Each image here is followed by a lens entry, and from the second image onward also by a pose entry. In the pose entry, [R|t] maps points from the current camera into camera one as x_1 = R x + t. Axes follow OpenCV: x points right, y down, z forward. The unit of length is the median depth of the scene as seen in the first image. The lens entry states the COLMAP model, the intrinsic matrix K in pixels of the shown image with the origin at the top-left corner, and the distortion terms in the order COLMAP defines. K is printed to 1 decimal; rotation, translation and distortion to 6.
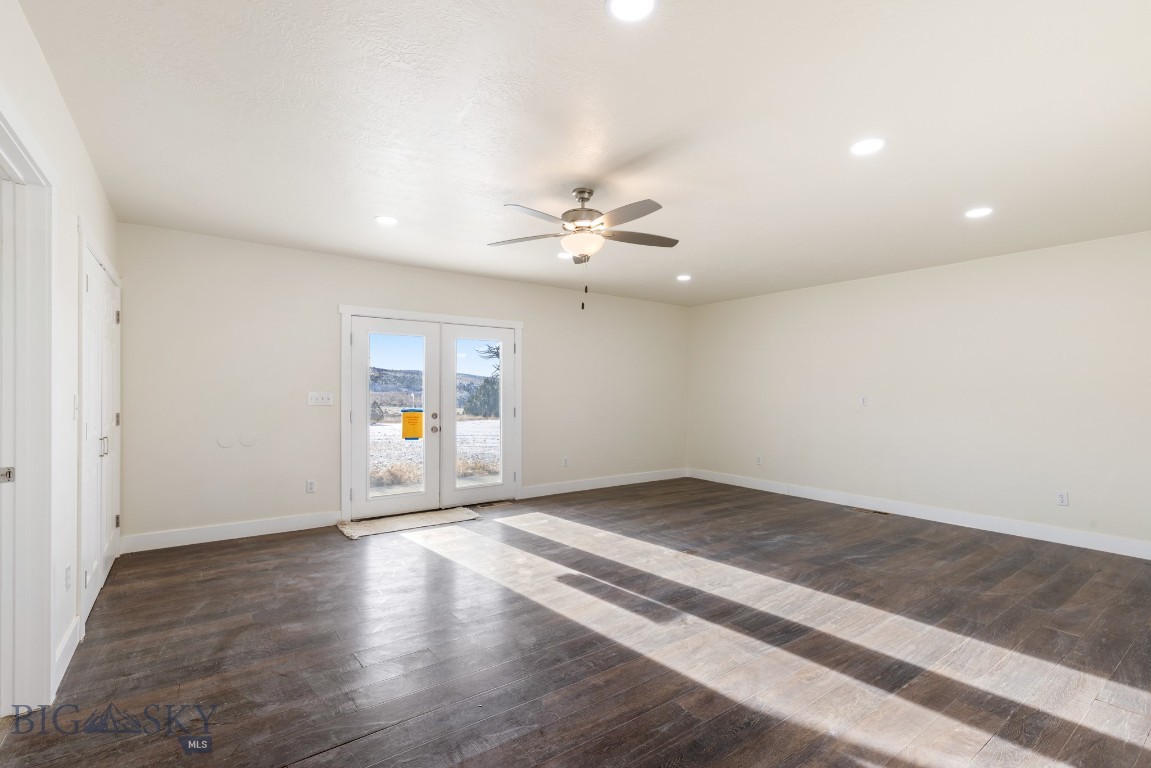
lens RADIAL K [[523.3, 0, 573.5], [0, 523.3, 388.1], [0, 0, 1]] dist [-0.001253, -0.000109]
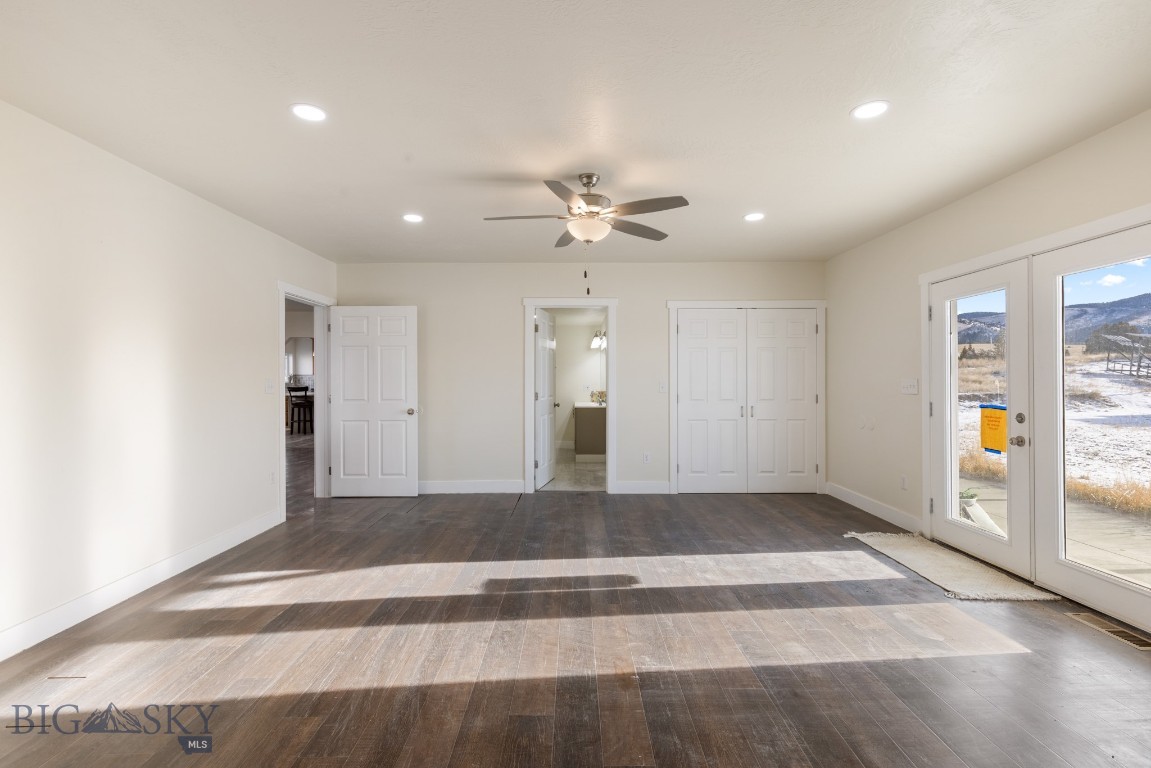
lens RADIAL K [[523.3, 0, 575.2], [0, 523.3, 382.6], [0, 0, 1]] dist [-0.001253, -0.000109]
pose [[-0.587316, -0.001580, -0.809356, 0.831696], [0.003338, 0.999985, -0.004375, 0.022478], [0.809351, -0.005271, -0.587302, 1.554288]]
